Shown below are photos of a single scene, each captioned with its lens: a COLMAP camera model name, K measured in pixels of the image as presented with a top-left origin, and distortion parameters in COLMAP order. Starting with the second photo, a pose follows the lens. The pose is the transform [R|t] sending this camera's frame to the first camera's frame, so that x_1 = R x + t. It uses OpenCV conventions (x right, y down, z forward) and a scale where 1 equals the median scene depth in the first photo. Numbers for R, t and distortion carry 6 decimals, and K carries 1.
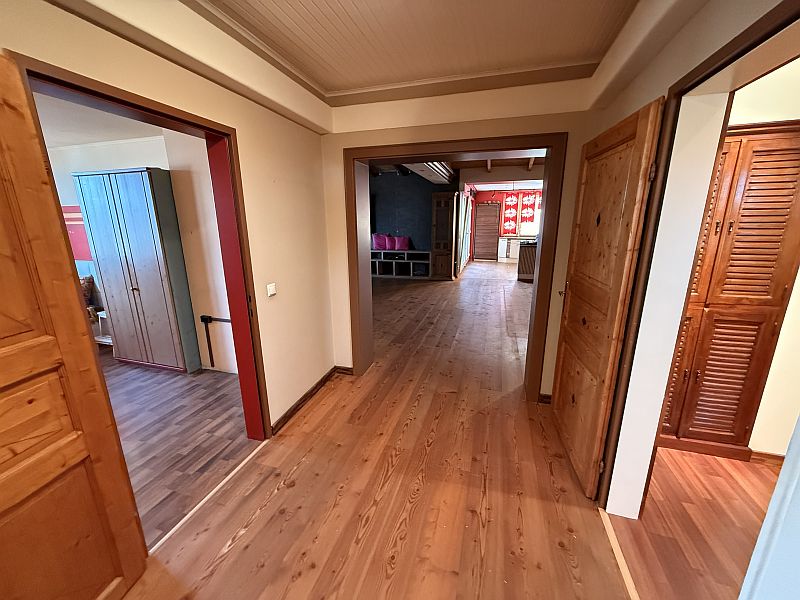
lens RADIAL K [[319.2, 0, 400.8], [0, 319.2, 299.1], [0, 0, 1]] dist [-0.013691, 0.002385]
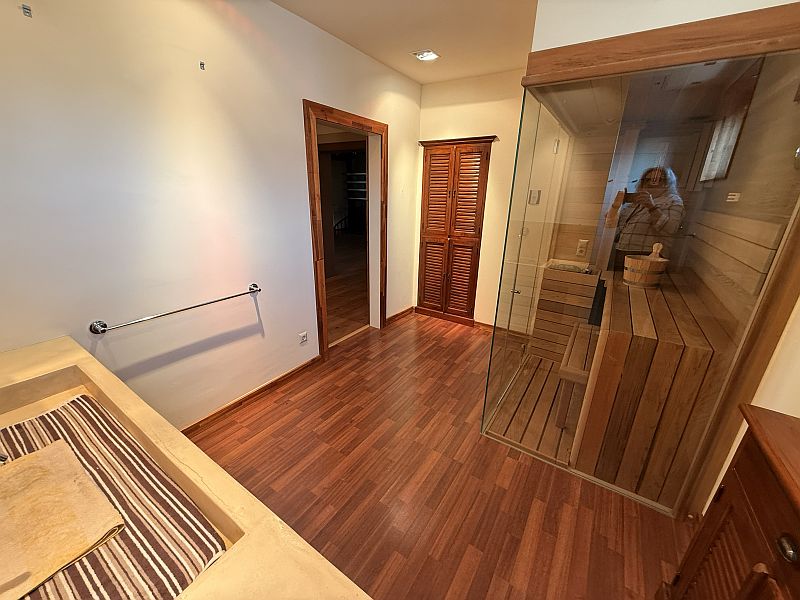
lens RADIAL K [[319.2, 0, 402.6], [0, 319.2, 300.2], [0, 0, 1]] dist [-0.013691, 0.002385]
pose [[0.958697, 0.115195, -0.260057, 0.766398], [-0.091144, 0.990522, 0.102759, 0.137824], [0.269429, -0.074812, 0.960110, -0.556753]]
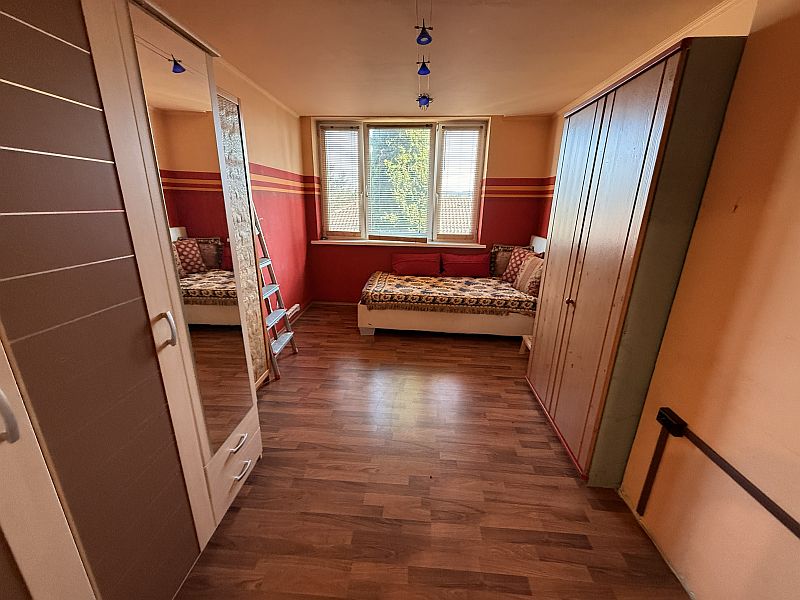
lens RADIAL K [[319.2, 0, 398.8], [0, 319.2, 302.3], [0, 0, 1]] dist [-0.013691, 0.002385]
pose [[0.214040, 0.289576, -0.932916, -0.359754], [-0.249652, 0.939548, 0.234357, -0.091504], [0.944384, 0.182743, 0.273394, 0.539506]]
